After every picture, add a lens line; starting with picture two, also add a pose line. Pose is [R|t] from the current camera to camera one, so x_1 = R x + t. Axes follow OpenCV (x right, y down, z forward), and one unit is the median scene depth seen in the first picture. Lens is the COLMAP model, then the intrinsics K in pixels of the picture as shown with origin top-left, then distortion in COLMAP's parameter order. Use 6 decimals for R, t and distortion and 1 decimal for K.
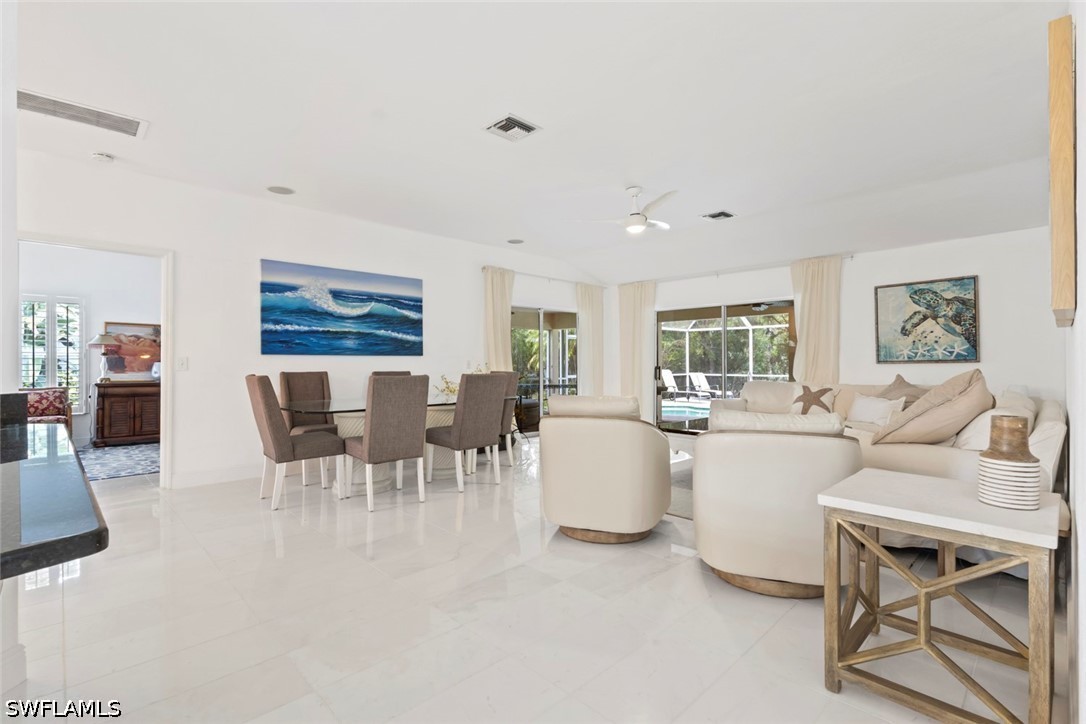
lens RADIAL K [[508.1, 0, 548.0], [0, 508.1, 359.7], [0, 0, 1]] dist [0.001801, 0.000445]
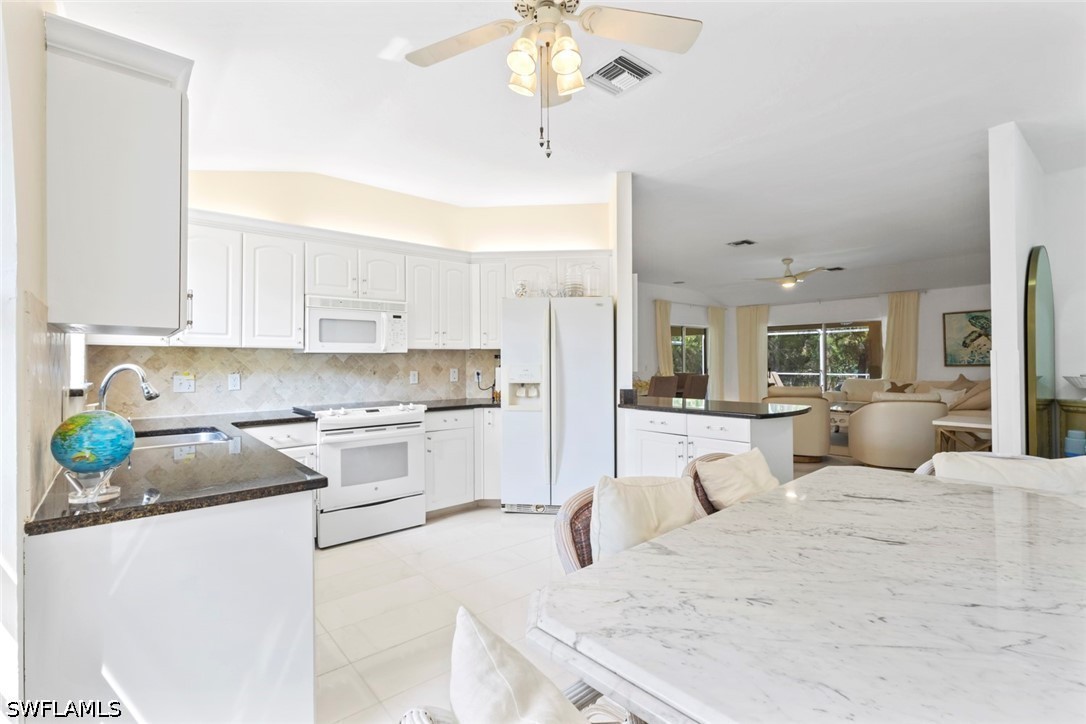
lens RADIAL K [[497.0, 0, 539.5], [0, 497.0, 356.1], [0, 0, 1]] dist [-0.011851, -0.000025]
pose [[0.995006, -0.004841, -0.099698, -0.368197], [0.004456, 0.999982, -0.004080, -0.021827], [0.099716, 0.003615, 0.995009, -0.520728]]
